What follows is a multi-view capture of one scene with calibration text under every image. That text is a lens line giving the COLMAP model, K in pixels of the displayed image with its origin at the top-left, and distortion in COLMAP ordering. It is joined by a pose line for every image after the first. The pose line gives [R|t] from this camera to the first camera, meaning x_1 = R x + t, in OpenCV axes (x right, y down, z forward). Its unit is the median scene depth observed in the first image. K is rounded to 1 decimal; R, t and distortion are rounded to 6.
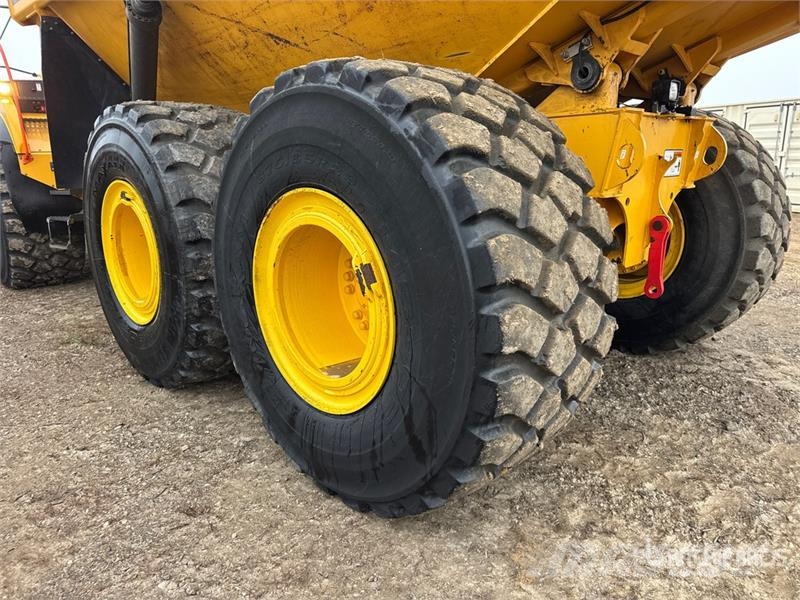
lens RADIAL K [[561.5, 0, 400.0], [0, 561.5, 300.0], [0, 0, 1]] dist [0.049255, -0.057250]
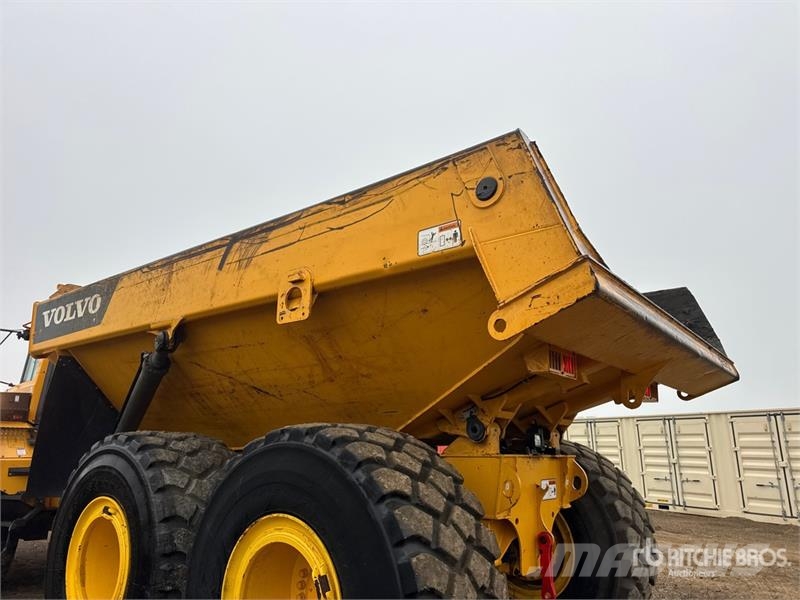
lens RADIAL K [[558.4, 0, 400.1], [0, 558.4, 305.6], [0, 0, 1]] dist [0.074596, -0.094999]
pose [[0.992855, 0.046793, 0.109768, -0.043698], [0.011251, 0.879094, -0.476515, 0.011485], [-0.118794, 0.474345, 0.872287, -0.393904]]
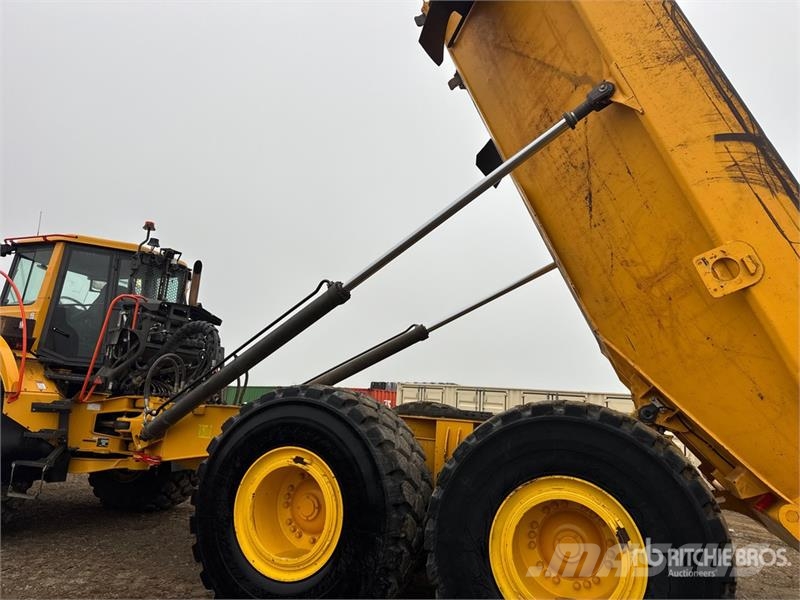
lens RADIAL K [[561.5, 0, 400.0], [0, 561.5, 300.0], [0, 0, 1]] dist [0.049255, -0.057250]
pose [[0.916115, 0.158810, 0.368120, -1.047833], [0.008664, 0.910142, -0.414205, 0.005670], [-0.400822, 0.382649, 0.832419, -0.281887]]
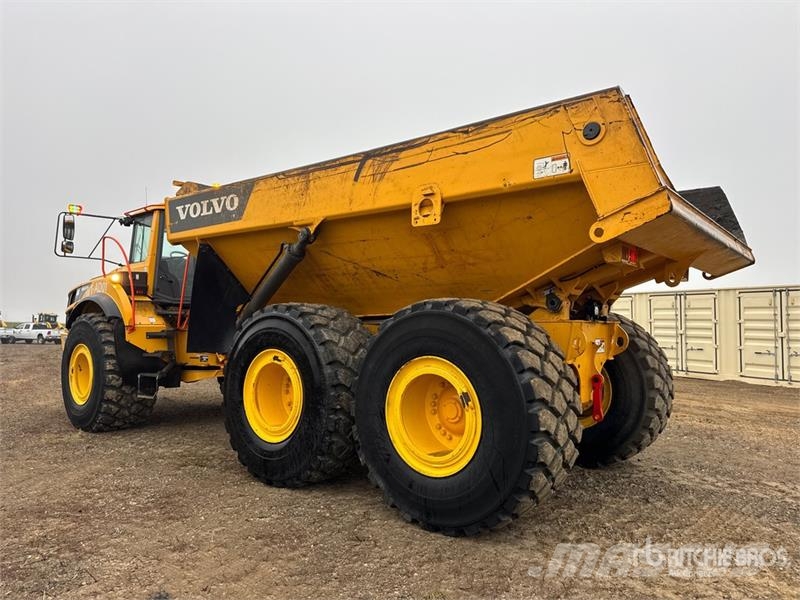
lens RADIAL K [[553.4, 0, 398.0], [0, 553.4, 302.2], [0, 0, 1]] dist [0.109620, -0.152128]
pose [[0.994949, 0.024679, 0.097300, -0.399346], [0.003685, 0.959673, -0.281093, 0.147934], [-0.100313, 0.280032, 0.954735, -0.805964]]
